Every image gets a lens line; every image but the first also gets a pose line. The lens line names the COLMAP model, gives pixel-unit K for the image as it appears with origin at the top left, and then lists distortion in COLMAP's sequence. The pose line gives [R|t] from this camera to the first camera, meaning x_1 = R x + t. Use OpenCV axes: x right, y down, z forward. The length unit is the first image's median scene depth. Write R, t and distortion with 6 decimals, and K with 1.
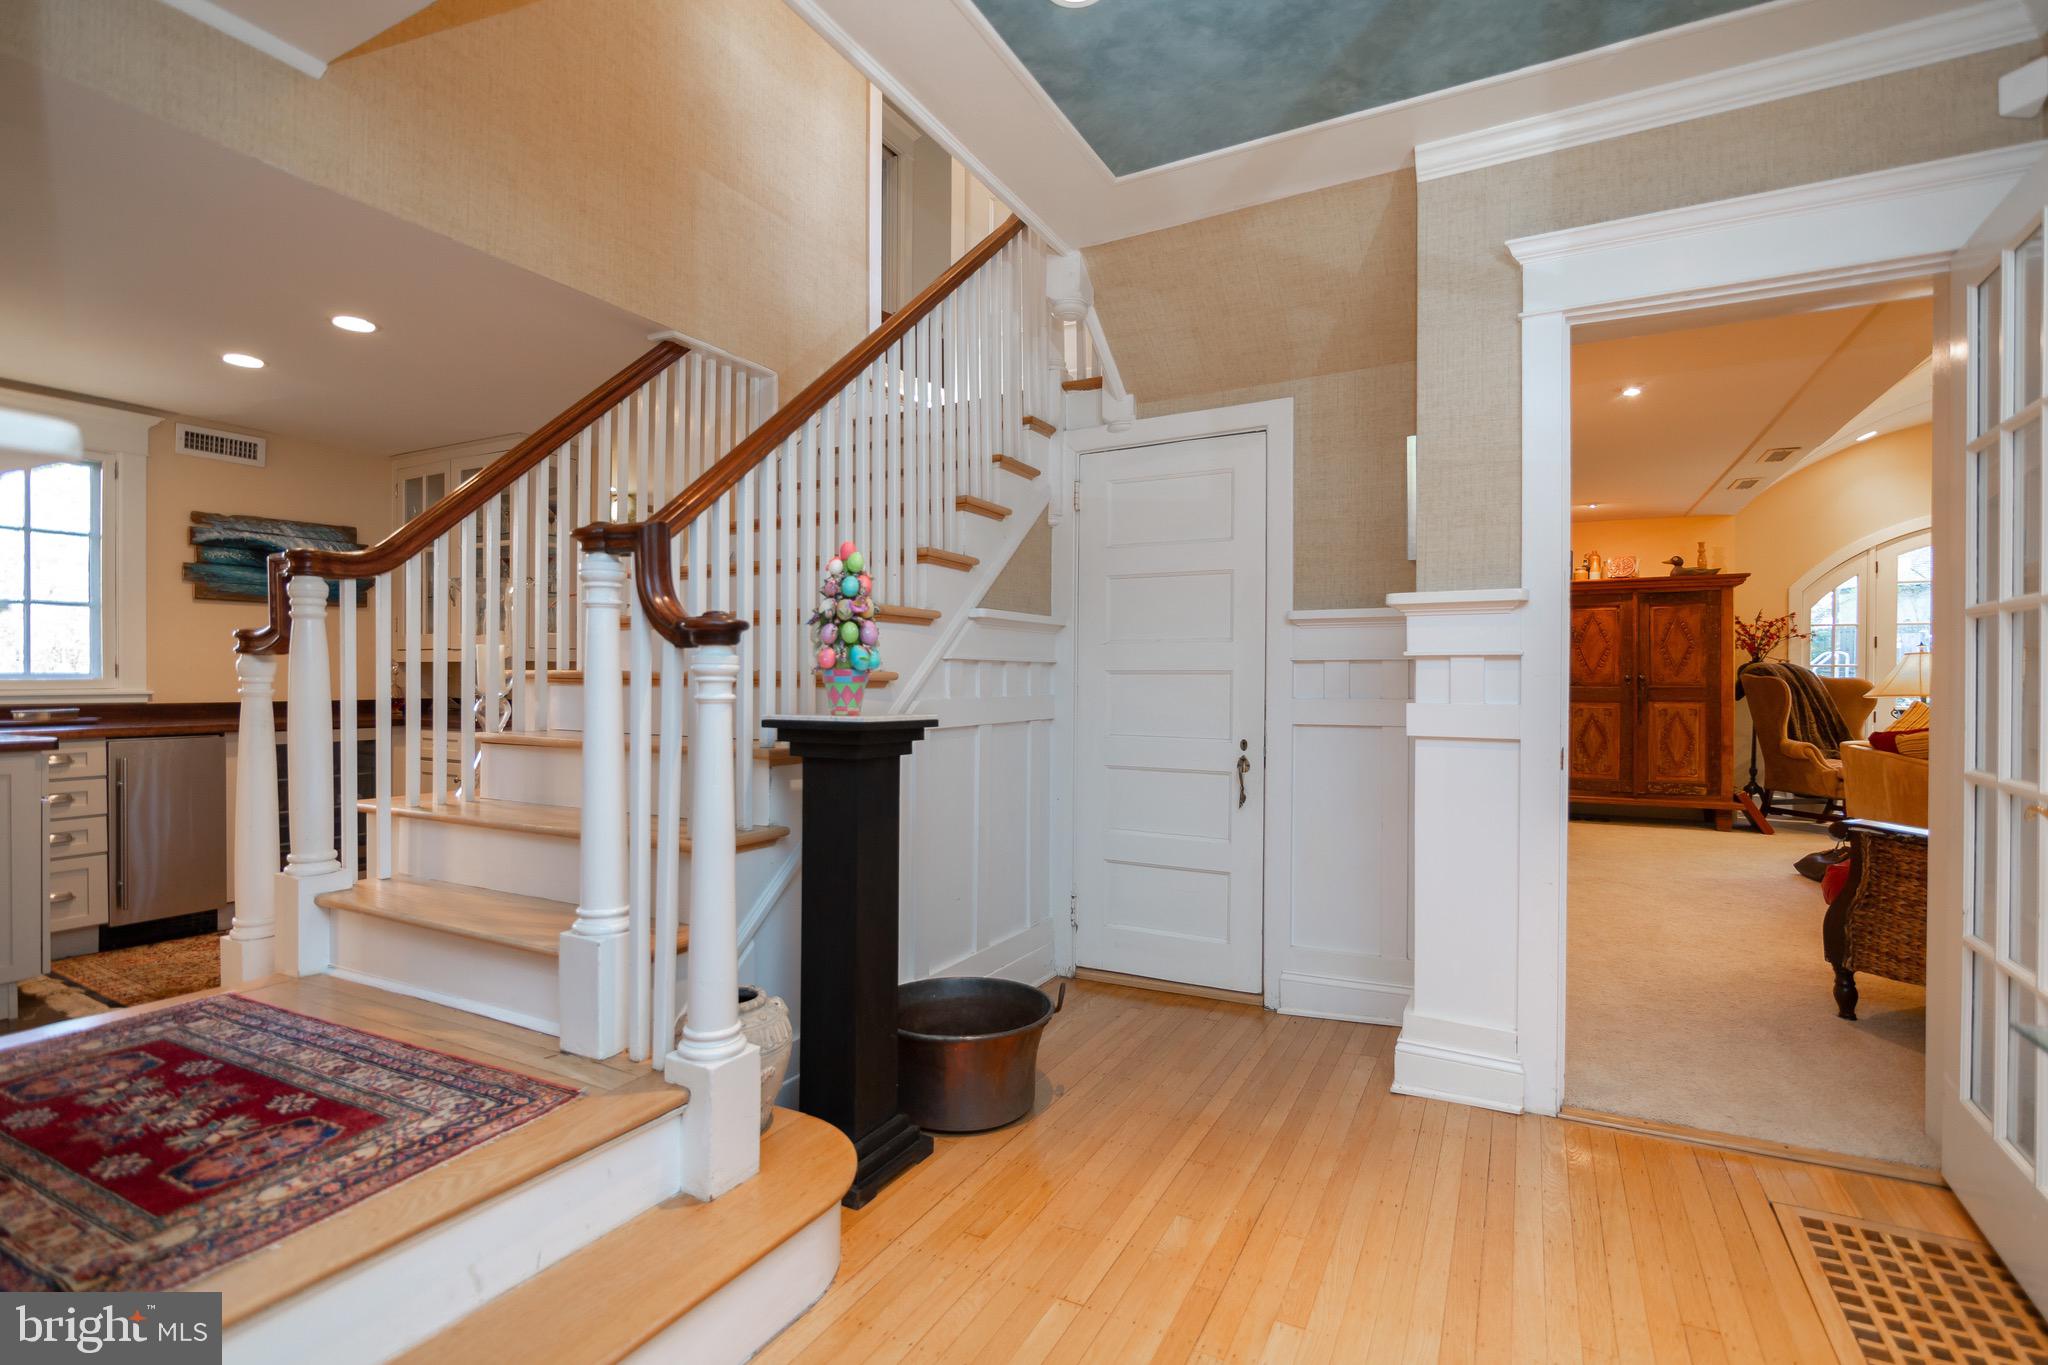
lens RADIAL K [[931.7, 0, 1036.1], [0, 931.7, 696.8], [0, 0, 1]] dist [-0.006607, 0.001126]
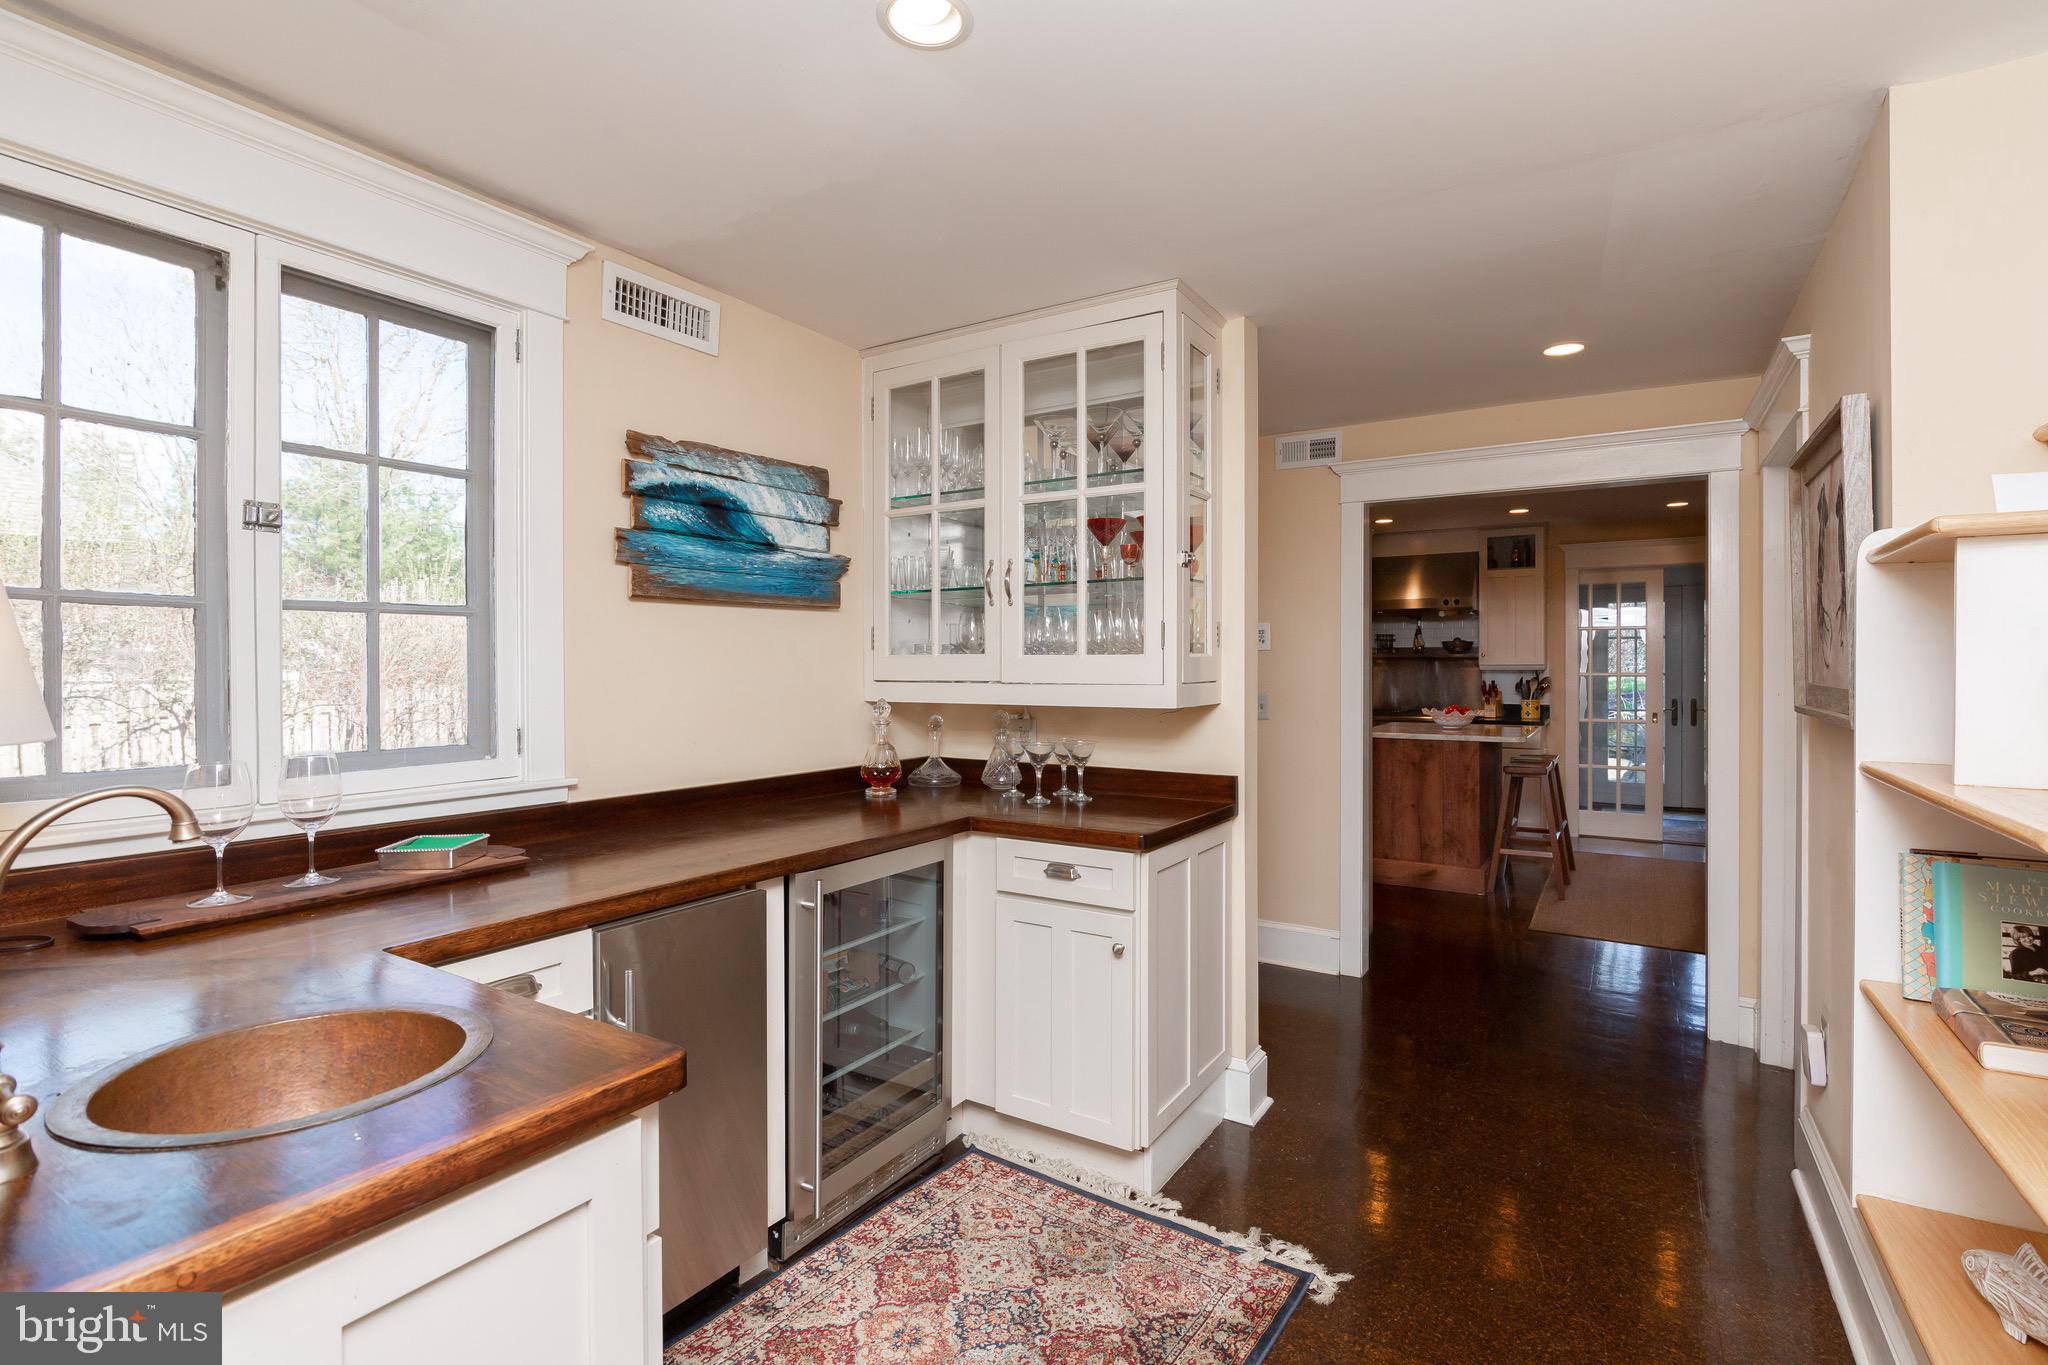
lens RADIAL K [[931.7, 0, 1014.0], [0, 931.7, 685.6], [0, 0, 1]] dist [-0.006607, 0.001126]
pose [[0.998299, -0.002591, -0.058248, -0.651181], [0.003175, 0.999946, 0.009922, -0.059259], [0.058219, -0.010090, 0.998253, 0.477667]]
